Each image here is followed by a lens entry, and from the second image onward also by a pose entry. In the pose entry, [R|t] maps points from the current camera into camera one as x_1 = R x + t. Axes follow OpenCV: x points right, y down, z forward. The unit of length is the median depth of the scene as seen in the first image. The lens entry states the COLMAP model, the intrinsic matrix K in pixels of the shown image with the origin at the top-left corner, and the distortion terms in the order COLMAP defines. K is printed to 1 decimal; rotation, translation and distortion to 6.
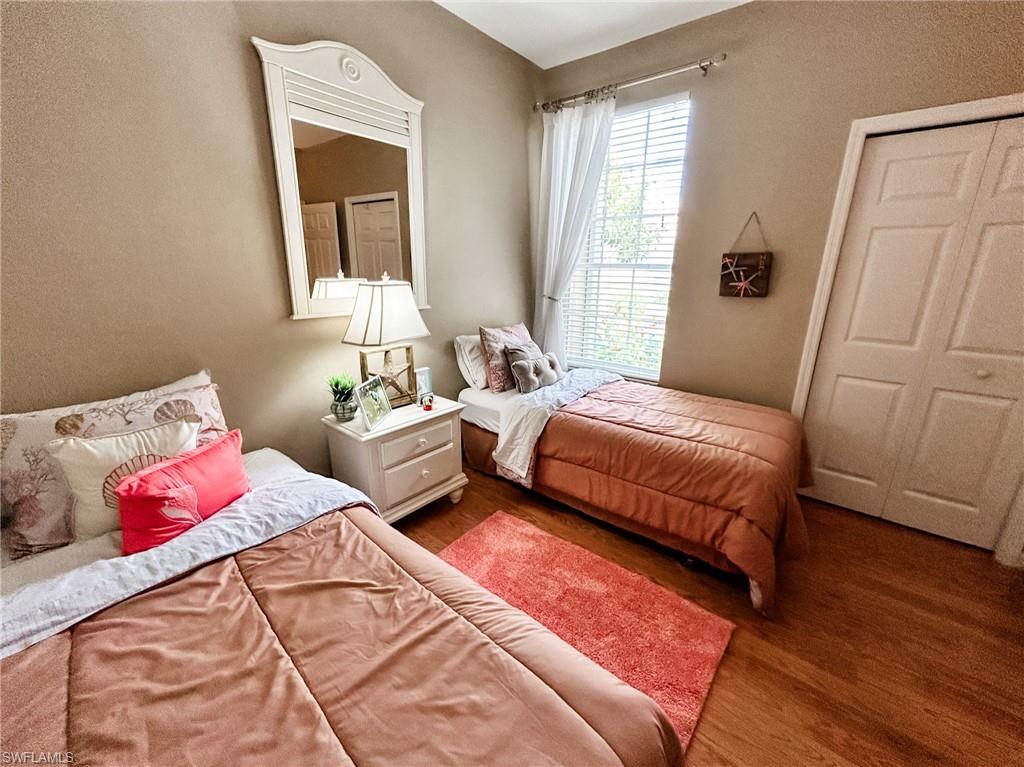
lens RADIAL K [[418.7, 0, 508.3], [0, 418.7, 384.1], [0, 0, 1]] dist [-0.002947, 0.001541]
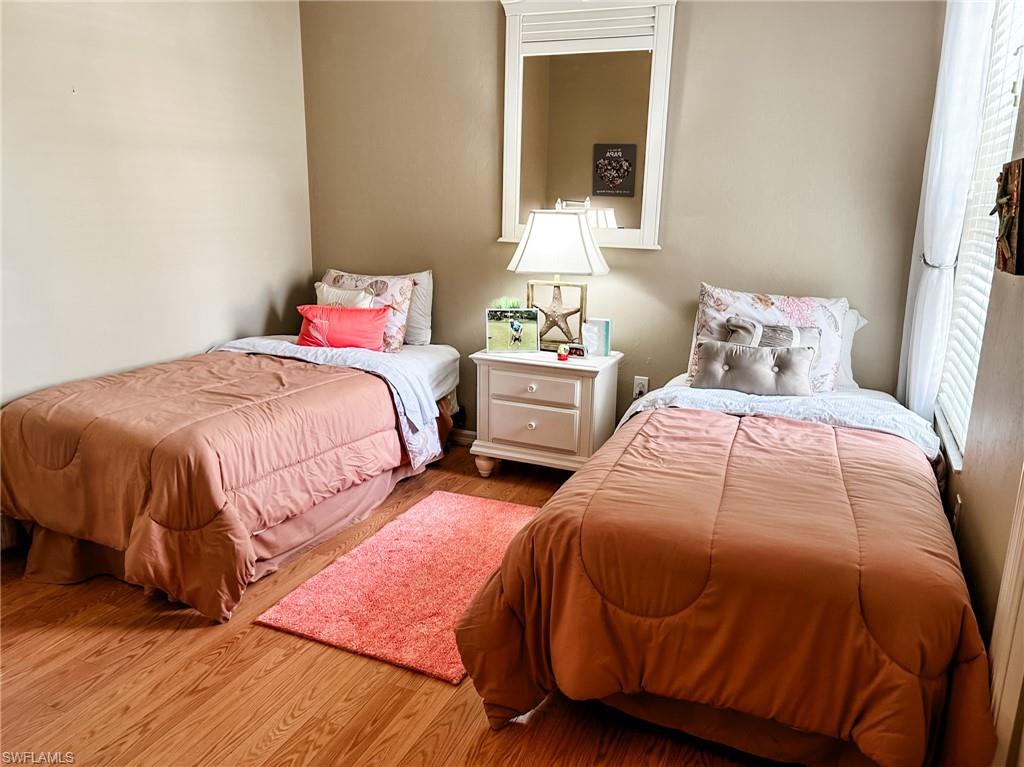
lens RADIAL K [[775.7, 0, 510.7], [0, 775.7, 381.4], [0, 0, 1]] dist [0.048430, -0.050158]
pose [[0.286079, 0.231301, -0.929870, 1.261049], [-0.279342, 0.948407, 0.149971, -0.104262], [0.916584, 0.216849, 0.335931, 0.378181]]
